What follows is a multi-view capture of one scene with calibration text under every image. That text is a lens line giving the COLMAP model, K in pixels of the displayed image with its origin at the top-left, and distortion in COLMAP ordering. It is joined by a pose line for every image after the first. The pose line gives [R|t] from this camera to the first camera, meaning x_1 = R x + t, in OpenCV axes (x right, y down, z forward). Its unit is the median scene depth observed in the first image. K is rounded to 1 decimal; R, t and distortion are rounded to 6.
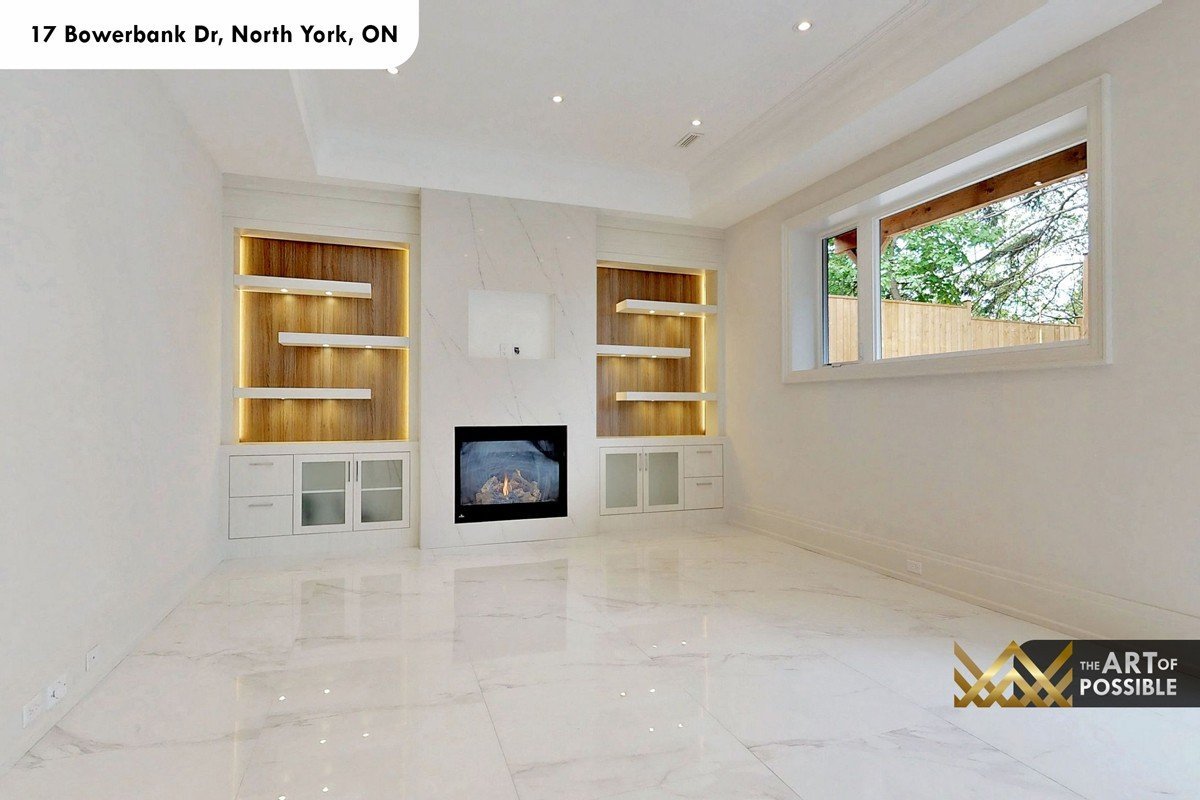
lens RADIAL K [[529.9, 0, 600.0], [0, 529.9, 400.0], [0, 0, 1]] dist [0.009997, 0.000143]
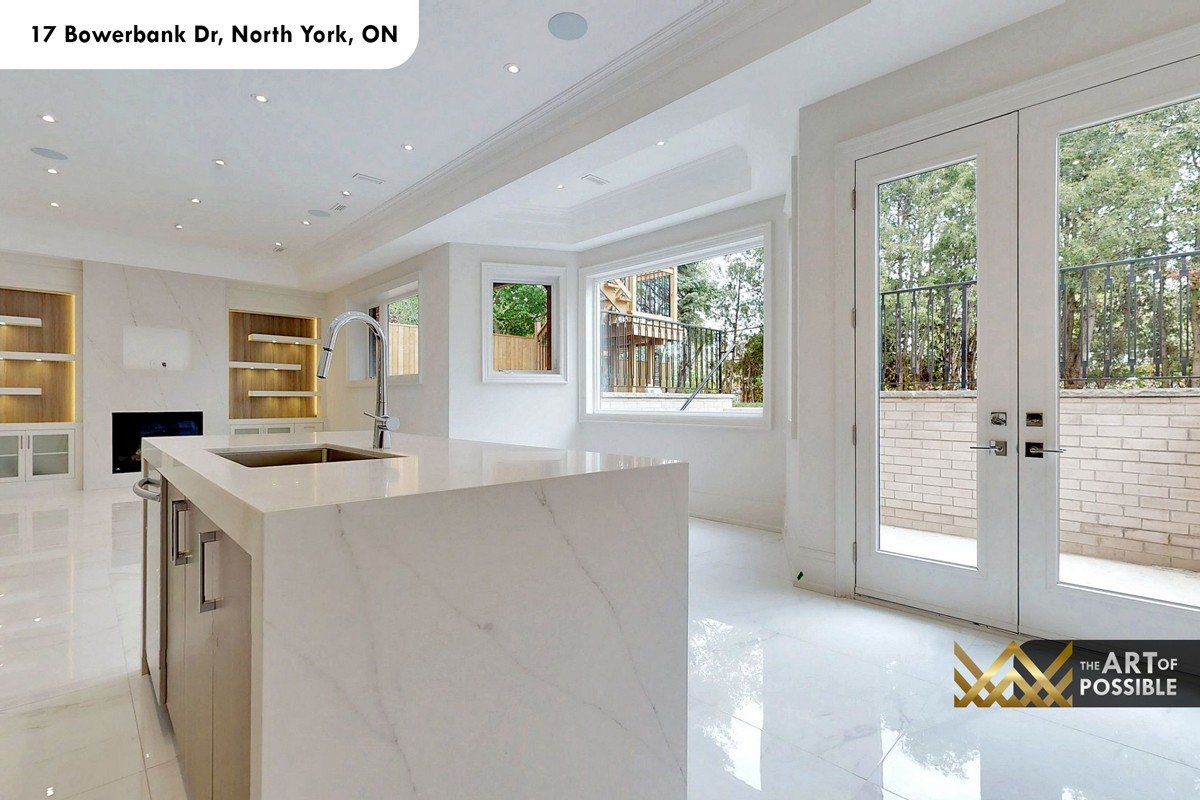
lens RADIAL K [[529.9, 0, 600.0], [0, 529.9, 400.0], [0, 0, 1]] dist [0.009997, 0.000143]
pose [[0.929817, 0.001359, 0.368019, 0.458094], [-0.006442, 0.999900, 0.012583, -0.015463], [-0.367965, -0.014070, 0.929733, -0.944676]]
